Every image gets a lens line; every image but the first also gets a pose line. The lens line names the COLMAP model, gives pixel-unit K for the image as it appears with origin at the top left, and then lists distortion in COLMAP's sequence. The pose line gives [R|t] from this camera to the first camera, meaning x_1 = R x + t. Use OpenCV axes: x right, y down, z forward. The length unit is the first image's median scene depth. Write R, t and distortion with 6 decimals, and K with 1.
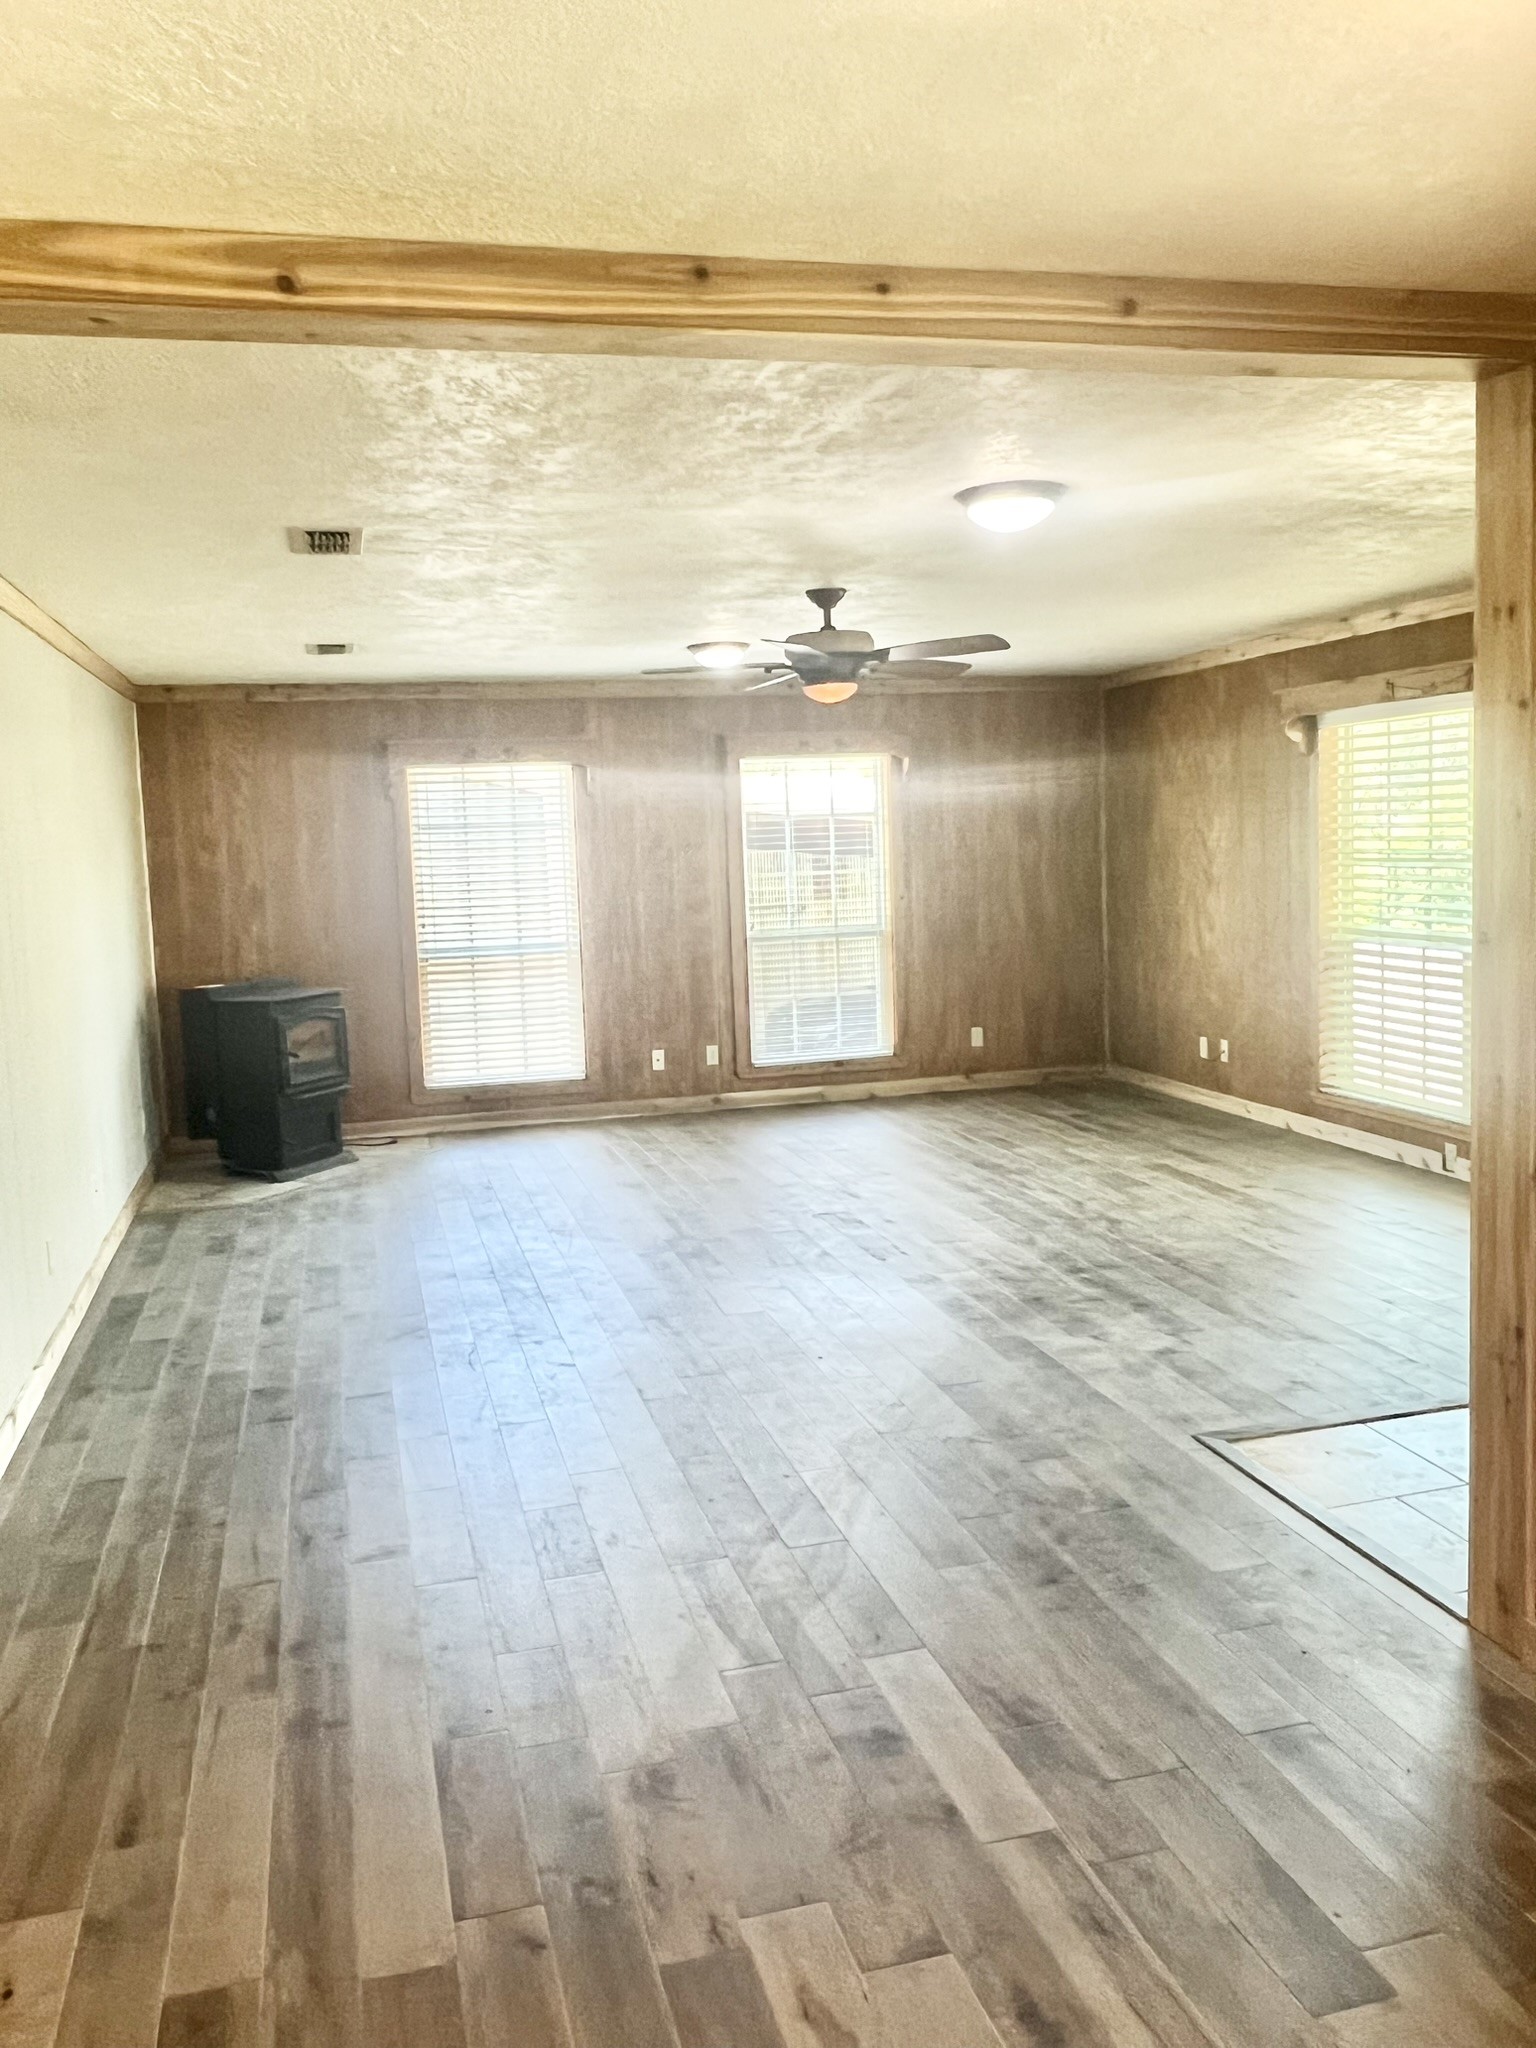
lens RADIAL K [[1525.2, 0, 709.1], [0, 1525.2, 983.3], [0, 0, 1]] dist [-0.003096, -0.002484]
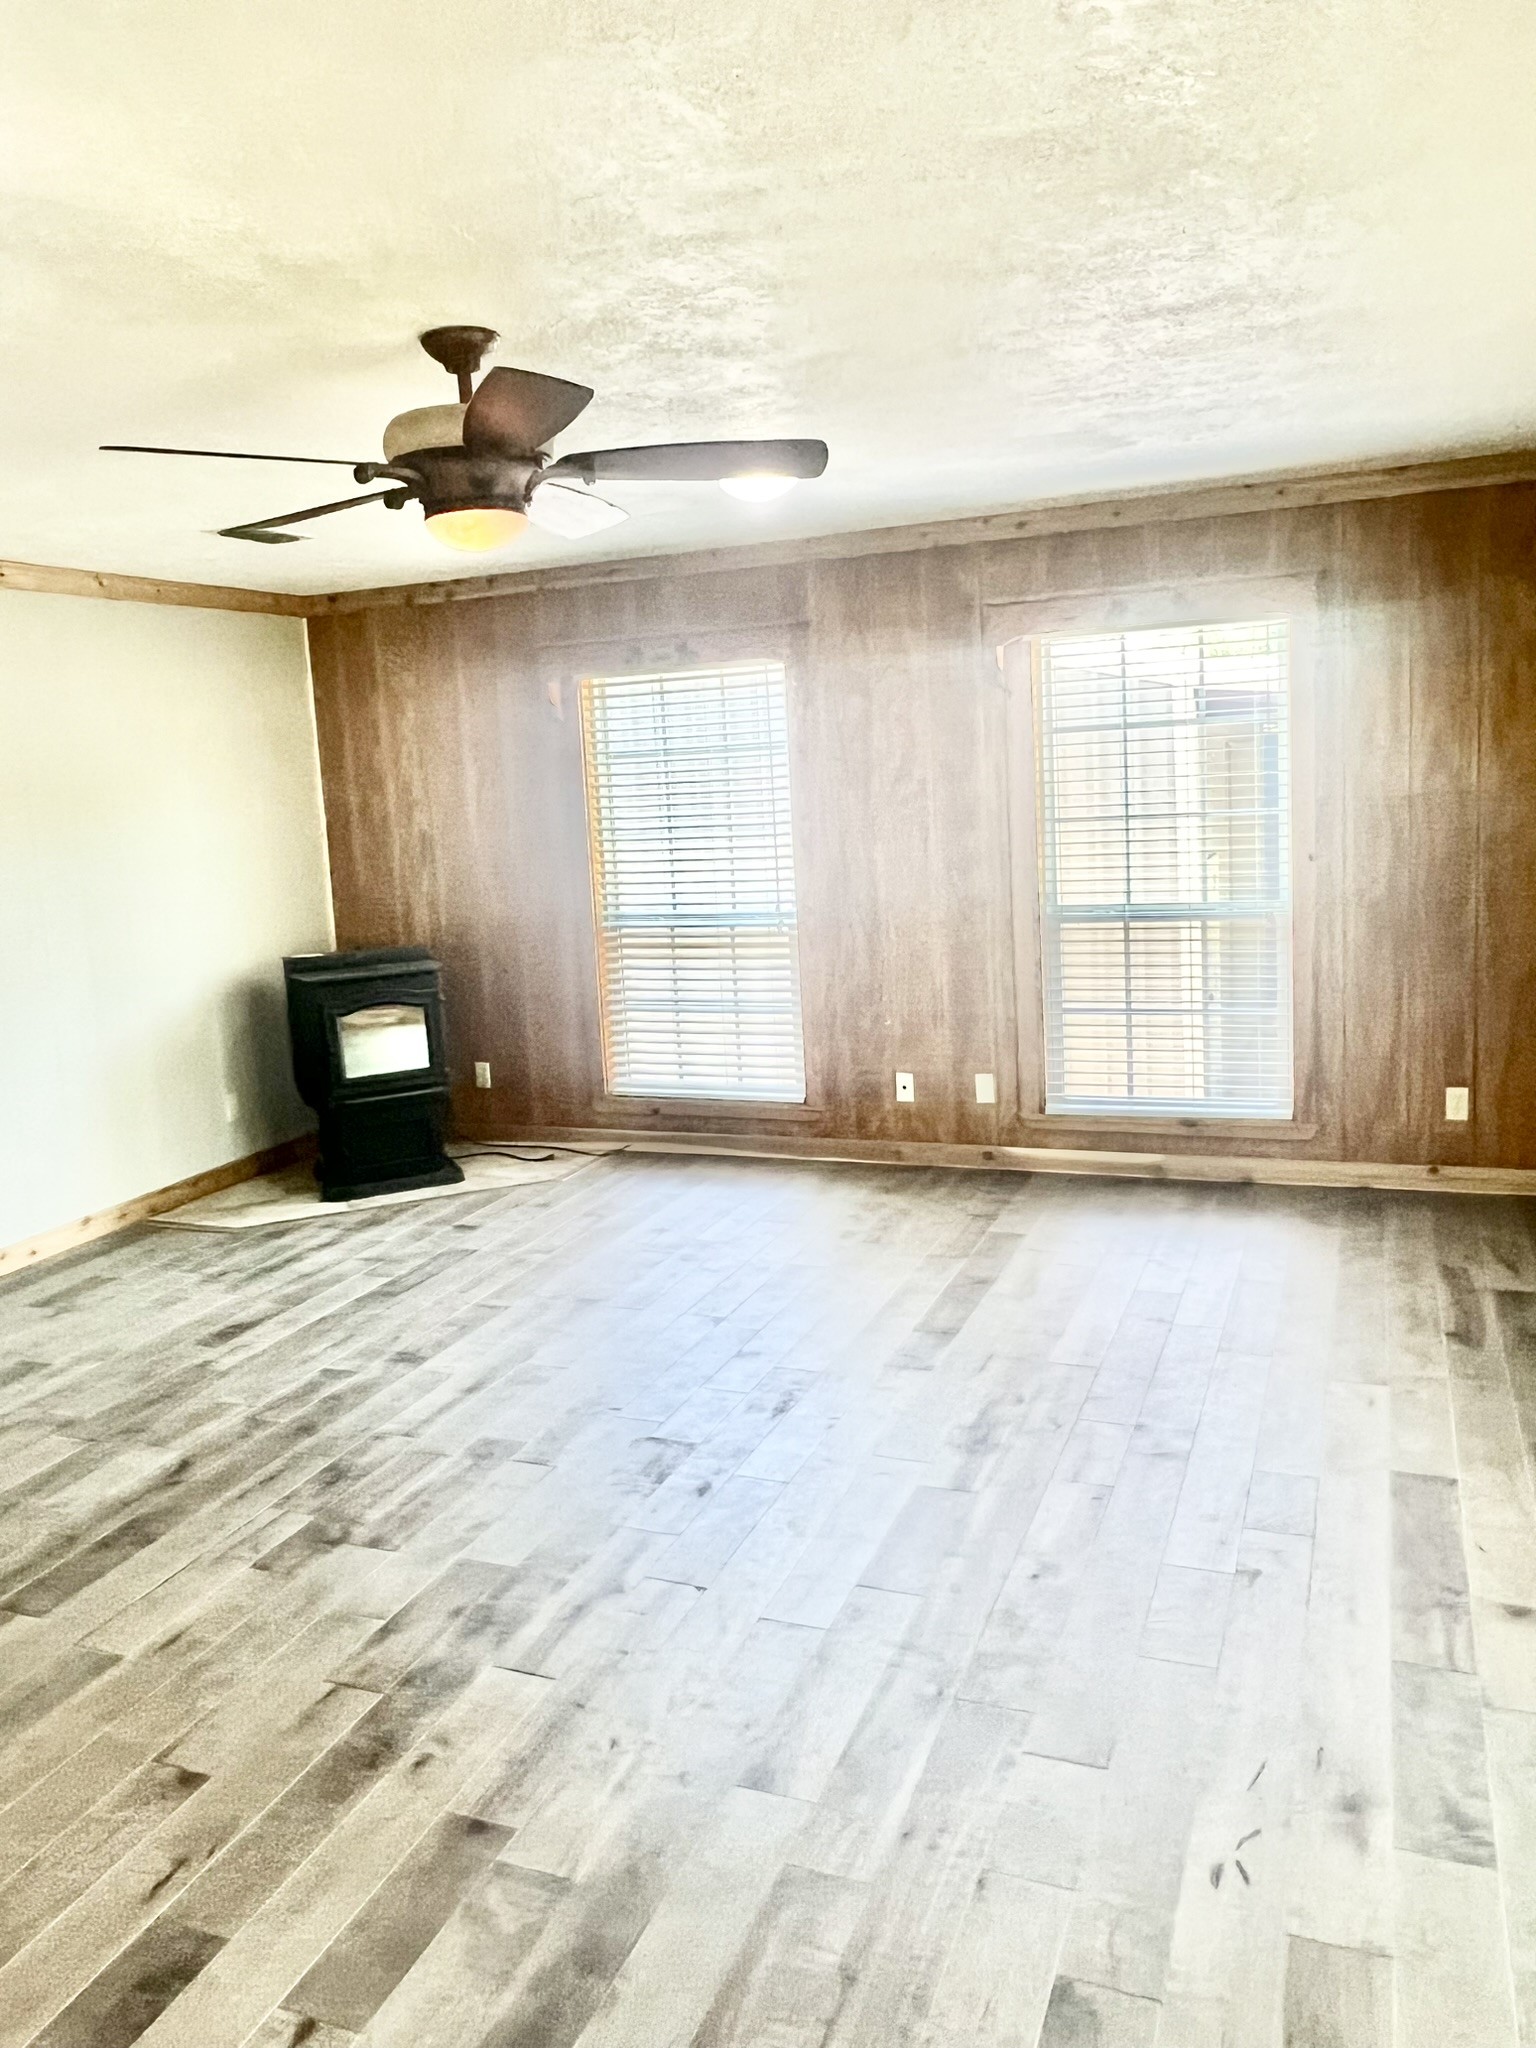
lens RADIAL K [[1525.2, 0, 709.1], [0, 1525.2, 983.3], [0, 0, 1]] dist [-0.003096, -0.002484]
pose [[0.799310, 0.074546, -0.596277, 0.313666], [-0.032079, 0.996154, 0.081536, -0.051825], [0.600062, -0.046045, 0.798627, 0.408972]]
